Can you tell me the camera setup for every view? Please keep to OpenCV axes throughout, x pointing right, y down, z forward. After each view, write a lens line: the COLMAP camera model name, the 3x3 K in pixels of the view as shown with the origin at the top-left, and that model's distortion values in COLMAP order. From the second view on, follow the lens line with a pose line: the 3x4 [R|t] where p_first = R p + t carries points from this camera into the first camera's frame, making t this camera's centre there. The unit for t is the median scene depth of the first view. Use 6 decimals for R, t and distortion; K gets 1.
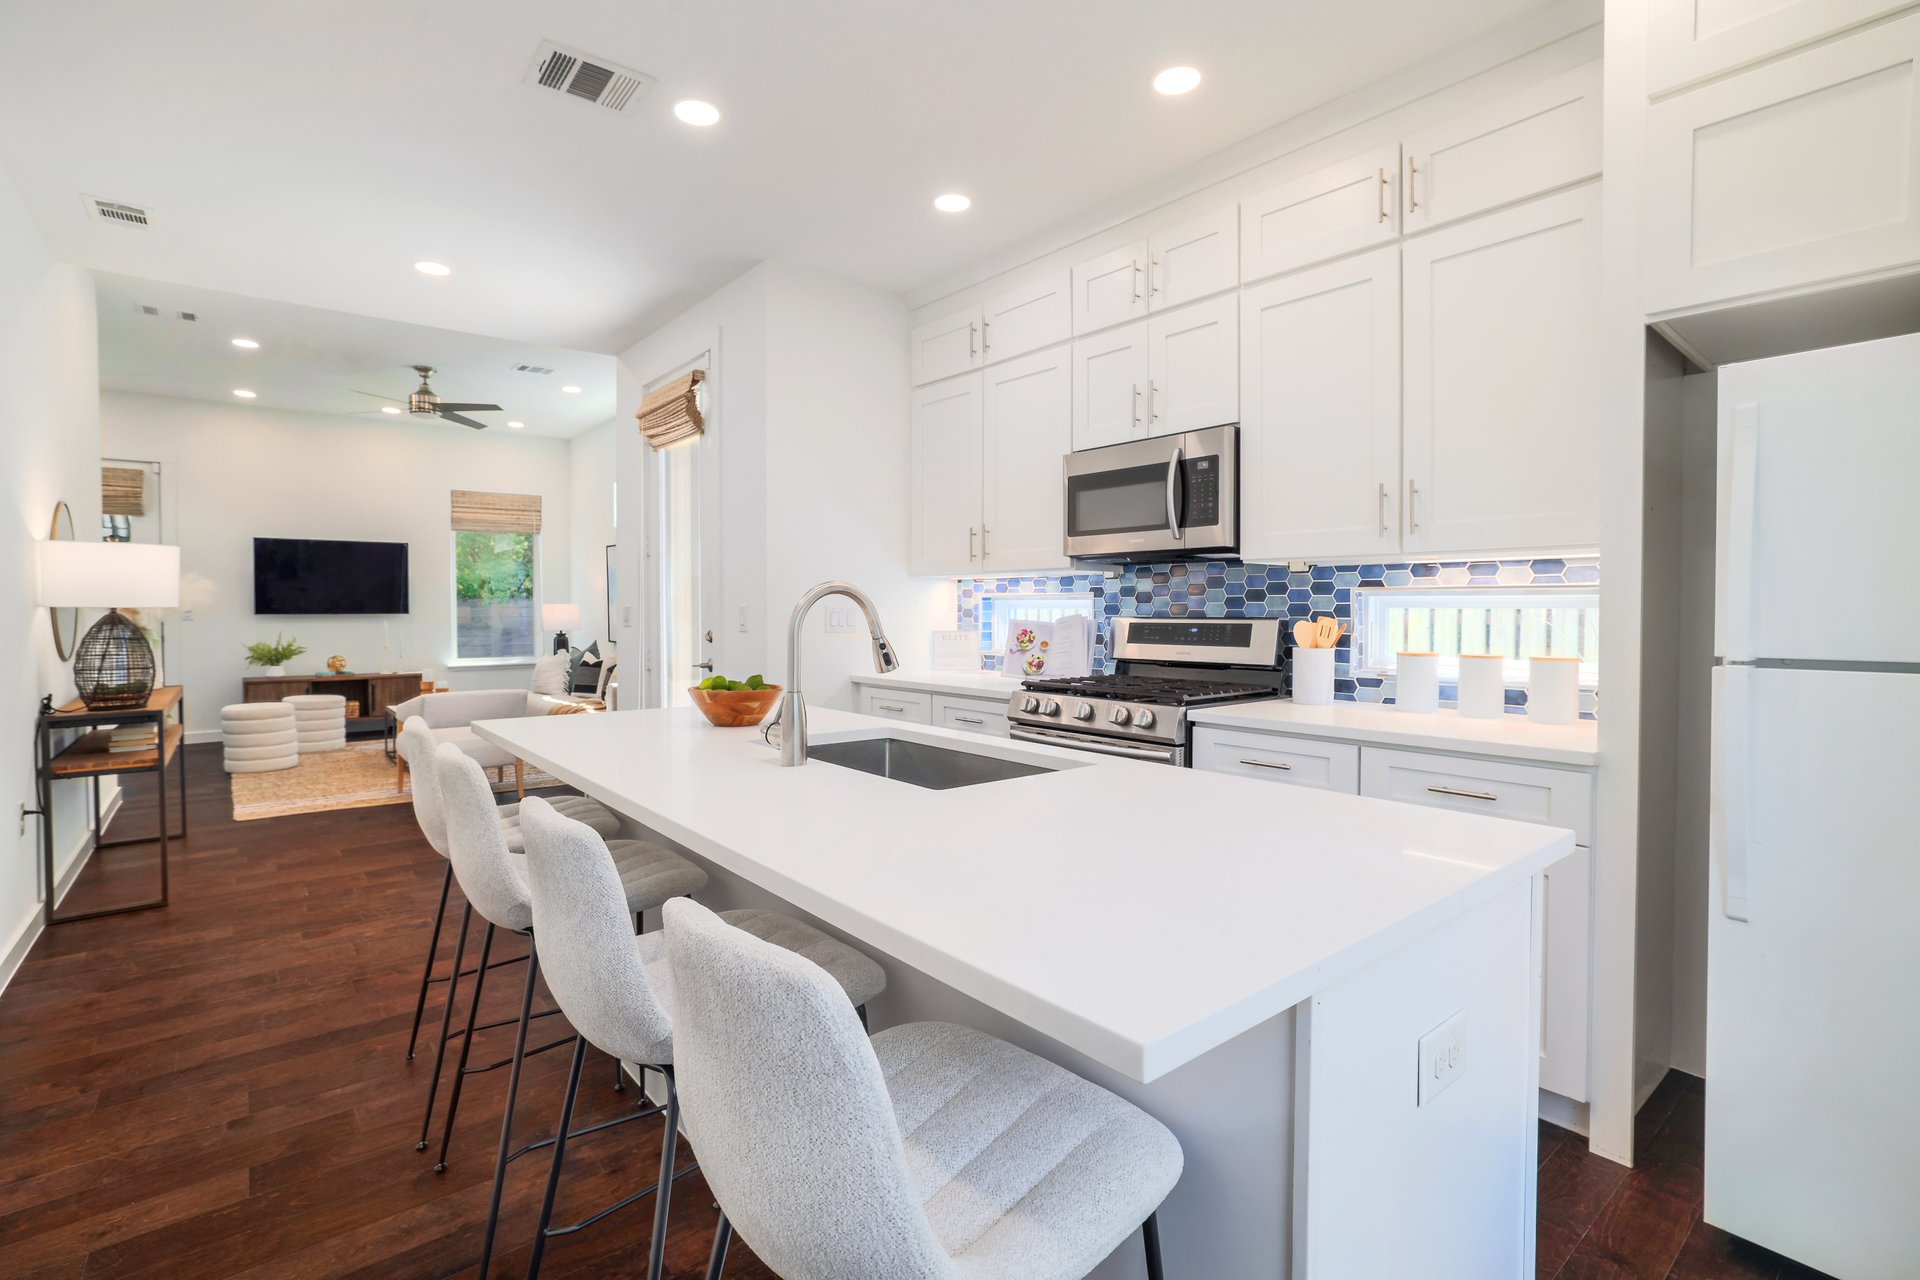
lens RADIAL K [[898.5, 0, 966.9], [0, 898.5, 609.1], [0, 0, 1]] dist [0.001901, 0.000177]
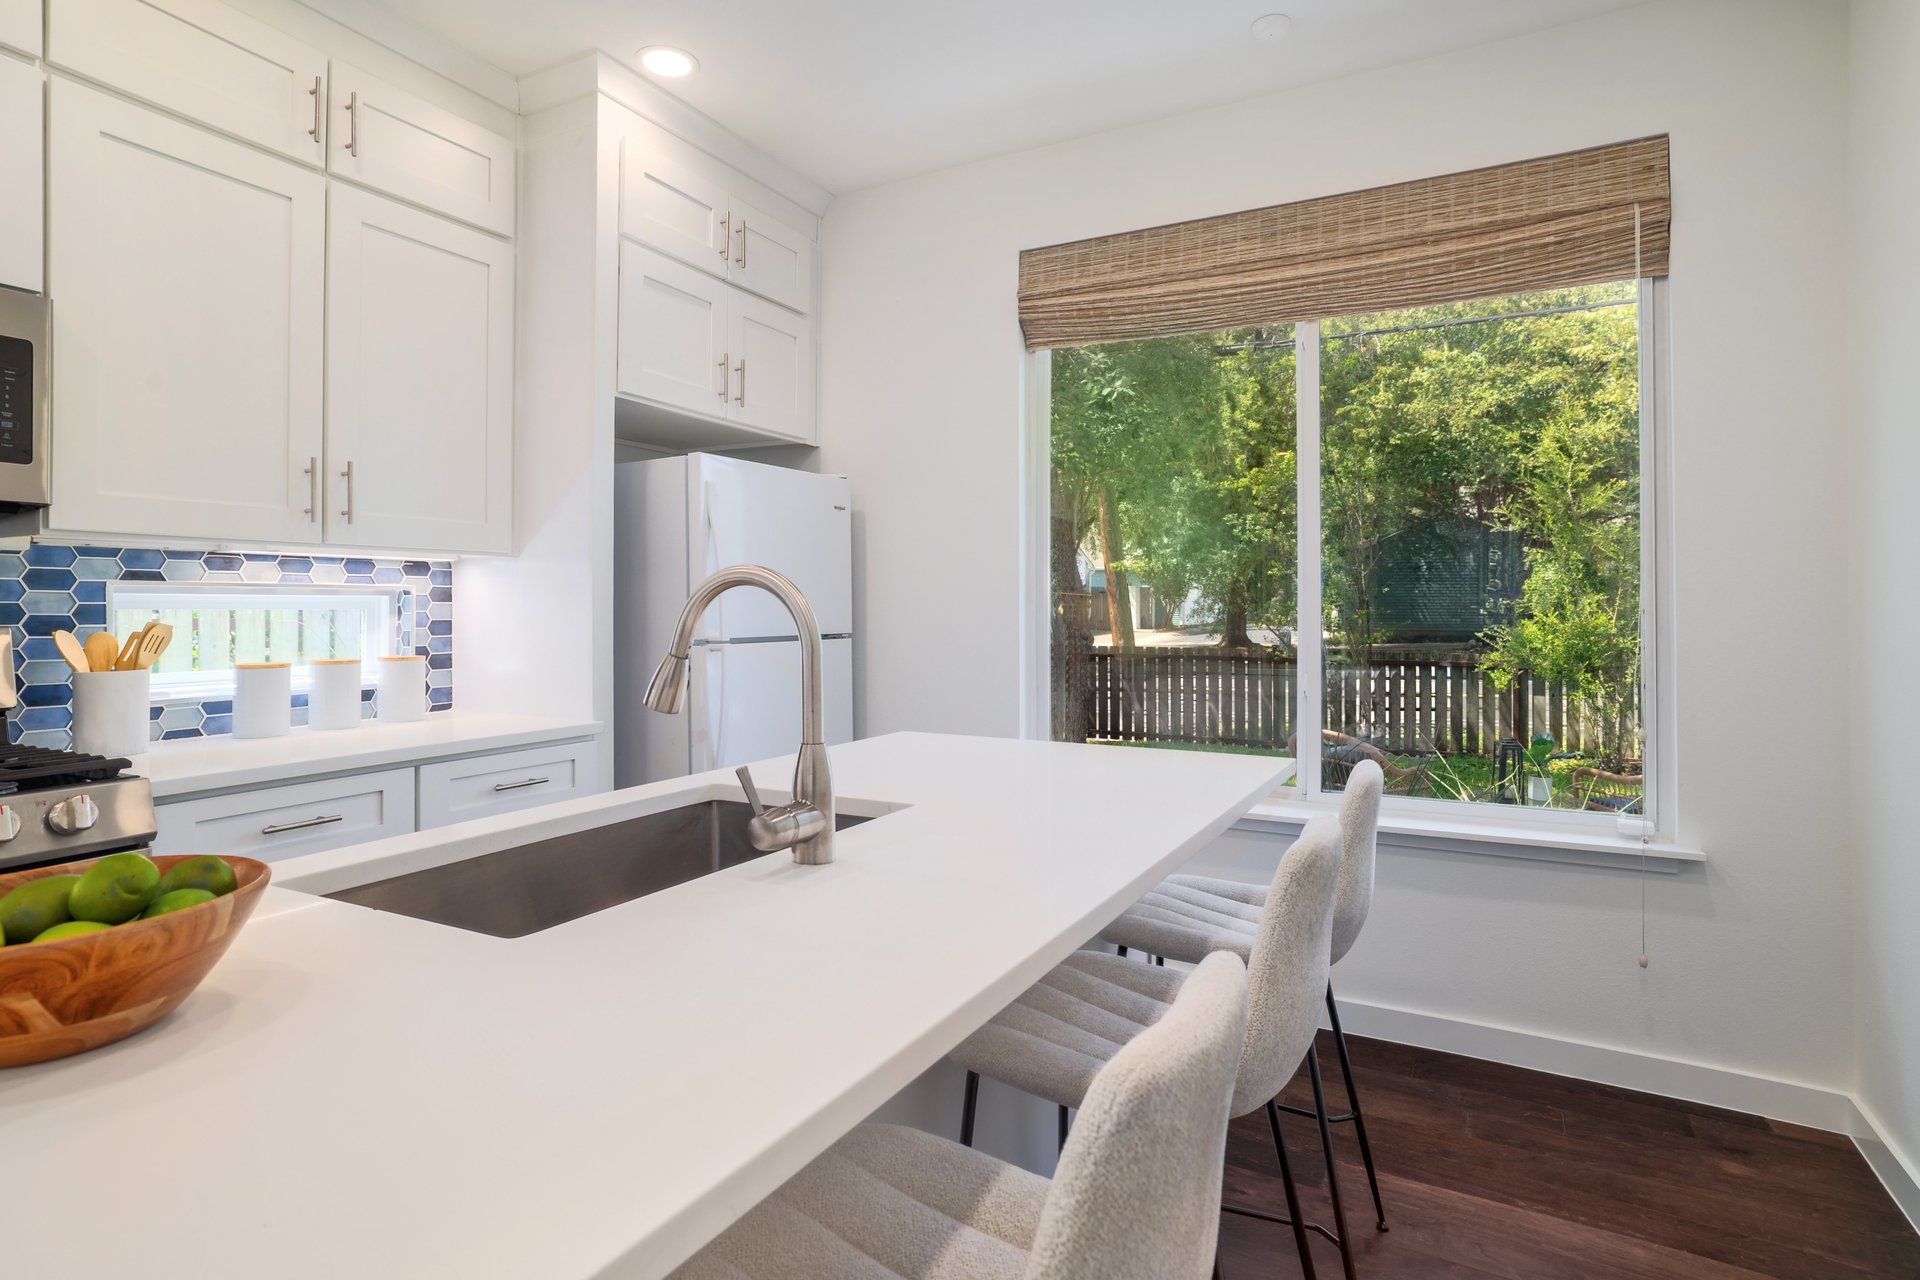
lens RADIAL K [[994.9, 0, 978.8], [0, 994.9, 616.9], [0, 0, 1]] dist [-0.021757, 0.003017]
pose [[-0.375982, -0.006590, 0.926604, -0.499289], [0.002990, 0.999961, 0.008325, 0.000441], [-0.926622, 0.005901, -0.375948, 0.638850]]
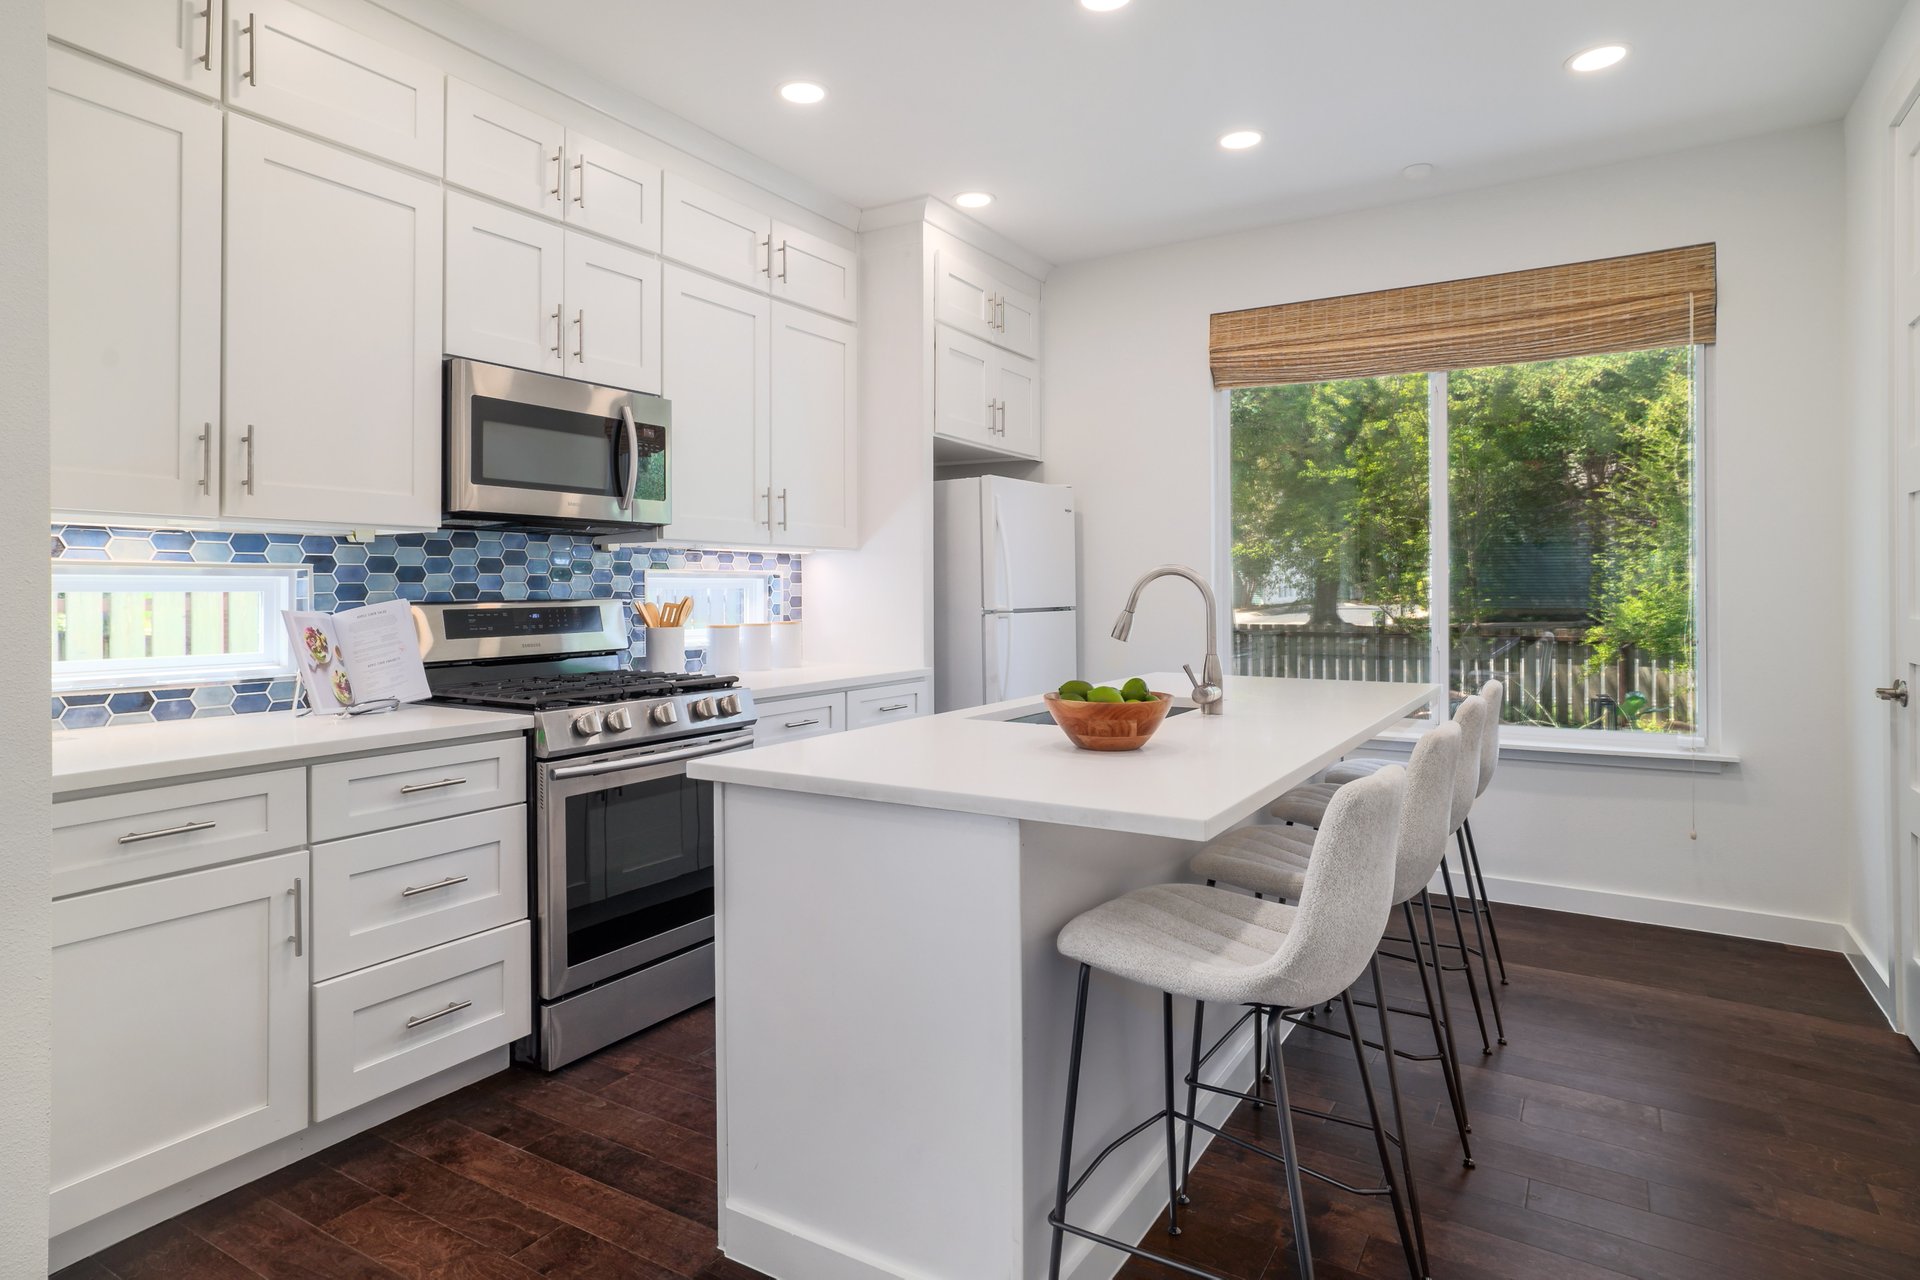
lens RADIAL K [[1081.6, 0, 936.1], [0, 1081.6, 603.9], [0, 0, 1]] dist [-0.016637, 0.007716]
pose [[-0.303100, -0.011119, 0.952894, -0.854612], [0.006405, 0.999886, 0.013704, 0.001679], [-0.952937, 0.010257, -0.302994, 1.019623]]
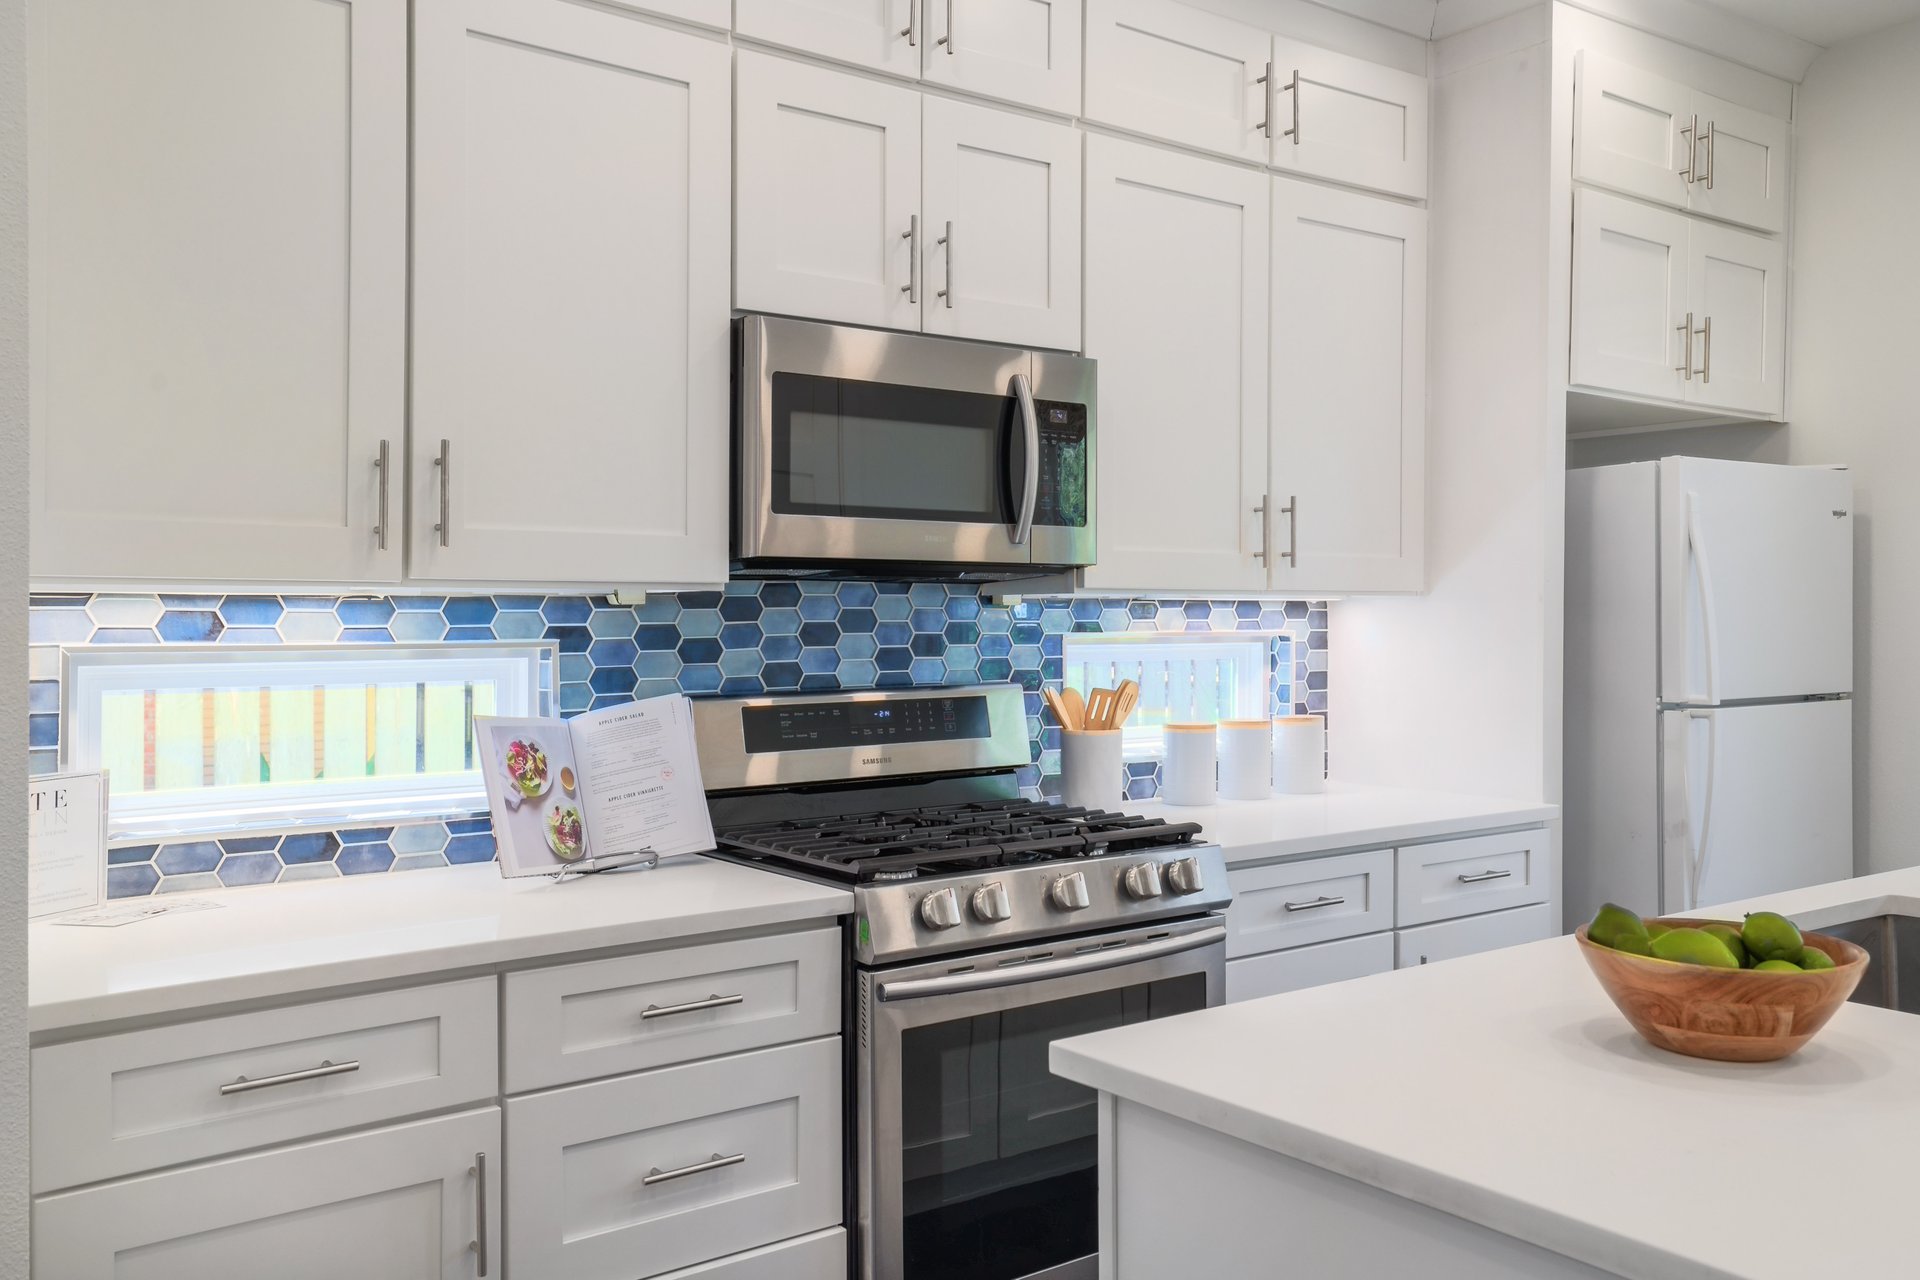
lens RADIAL K [[1602.2, 0, 959.0], [0, 1602.2, 638.3], [0, 0, 1]] dist [0.027282, 0.062024]
pose [[0.063746, -0.012130, 0.997892, -0.714241], [0.006091, 0.999912, 0.011765, -0.032737], [-0.997948, 0.005328, 0.063814, 0.963522]]
